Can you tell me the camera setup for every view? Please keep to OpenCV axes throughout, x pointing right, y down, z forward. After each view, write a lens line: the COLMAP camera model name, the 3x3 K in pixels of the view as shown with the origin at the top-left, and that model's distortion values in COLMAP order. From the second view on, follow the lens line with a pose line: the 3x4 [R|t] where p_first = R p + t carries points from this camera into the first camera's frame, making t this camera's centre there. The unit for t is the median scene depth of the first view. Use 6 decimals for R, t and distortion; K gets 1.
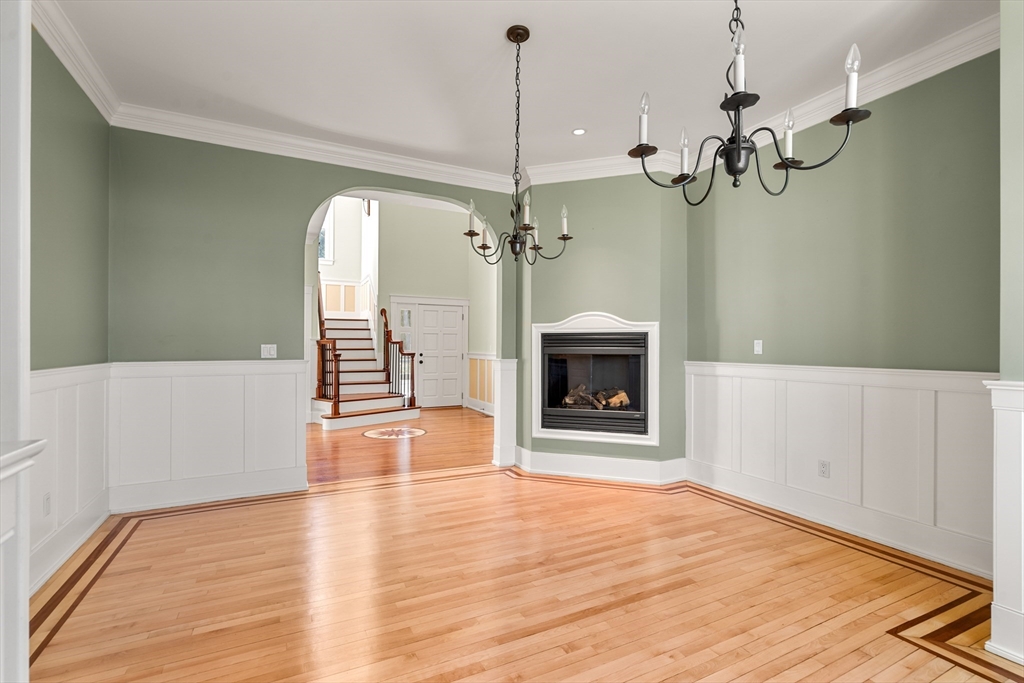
lens RADIAL K [[472.1, 0, 515.5], [0, 472.1, 346.0], [0, 0, 1]] dist [-0.003323, 0.002522]
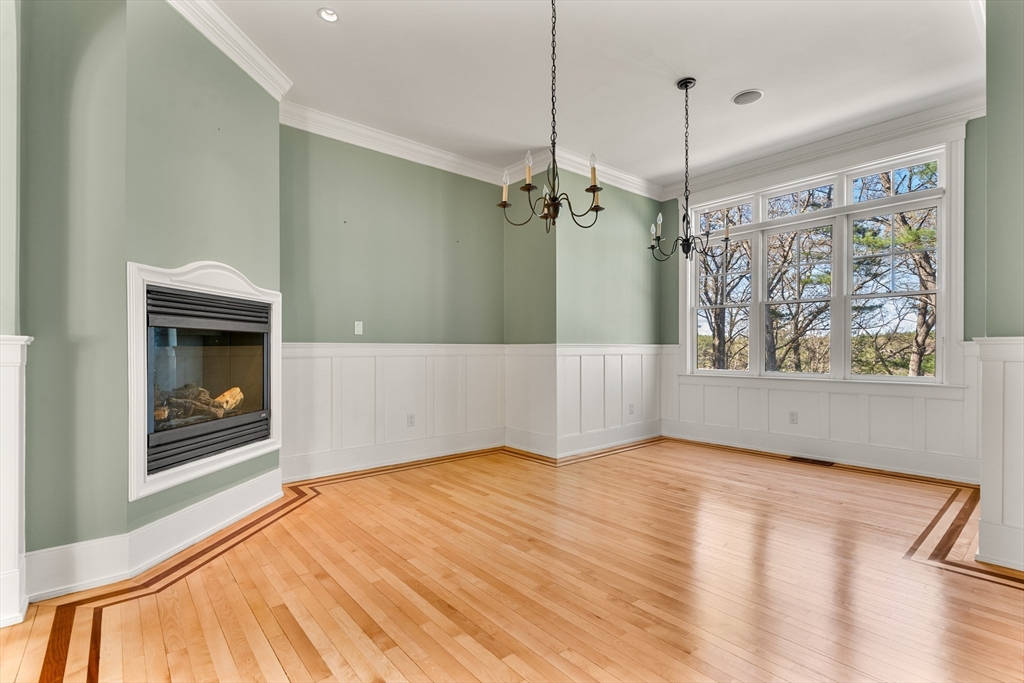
lens RADIAL K [[472.1, 0, 514.7], [0, 472.1, 345.5], [0, 0, 1]] dist [-0.003323, 0.002522]
pose [[-0.237658, 0.004015, 0.971341, -0.589714], [-0.001107, 0.999990, -0.004404, 0.043679], [-0.971348, -0.002122, -0.237651, 0.843968]]
